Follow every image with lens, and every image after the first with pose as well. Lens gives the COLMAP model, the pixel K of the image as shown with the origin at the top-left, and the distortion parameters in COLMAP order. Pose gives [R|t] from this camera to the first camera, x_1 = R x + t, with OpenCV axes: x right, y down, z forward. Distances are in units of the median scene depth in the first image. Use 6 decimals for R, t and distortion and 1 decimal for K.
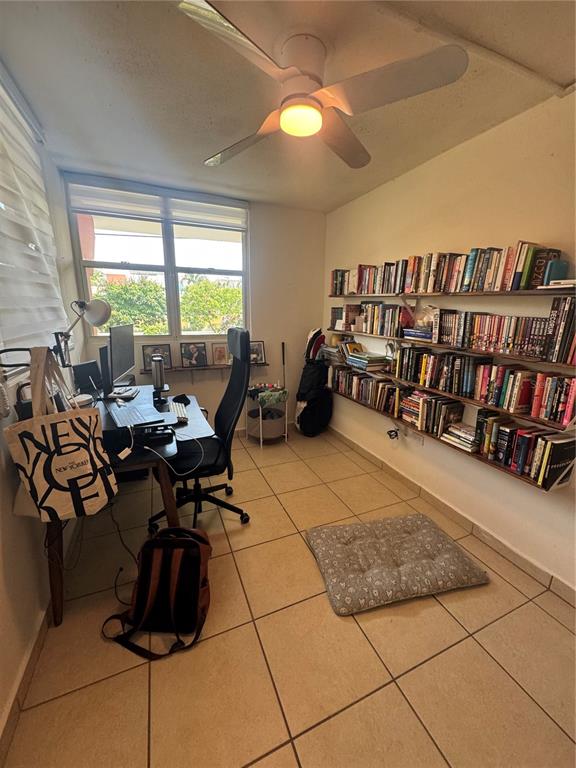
lens RADIAL K [[306.0, 0, 287.9], [0, 306.0, 384.8], [0, 0, 1]] dist [-0.003854, 0.000593]
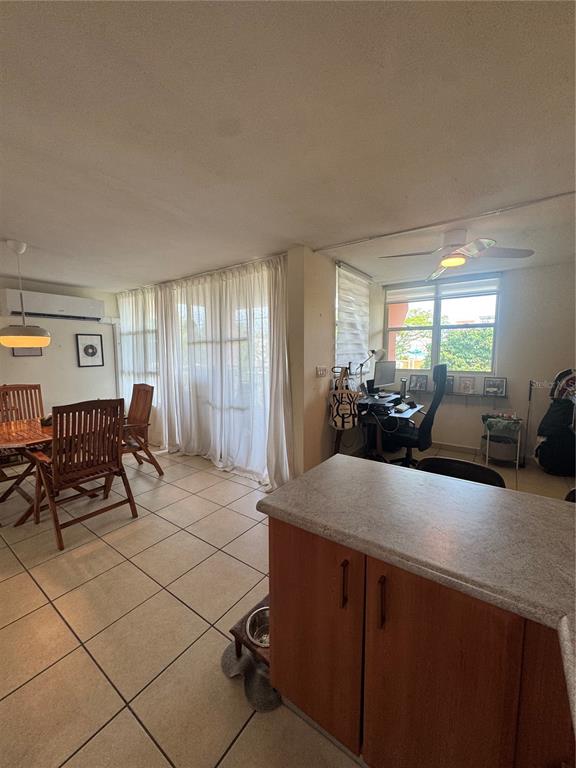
lens RADIAL K [[306.0, 0, 291.0], [0, 306.0, 379.5], [0, 0, 1]] dist [-0.003854, 0.000593]
pose [[0.524293, 0.060228, -0.849405, 0.714035], [-0.192190, 0.980127, -0.049131, 0.120247], [0.829566, 0.189006, 0.525449, -0.469138]]
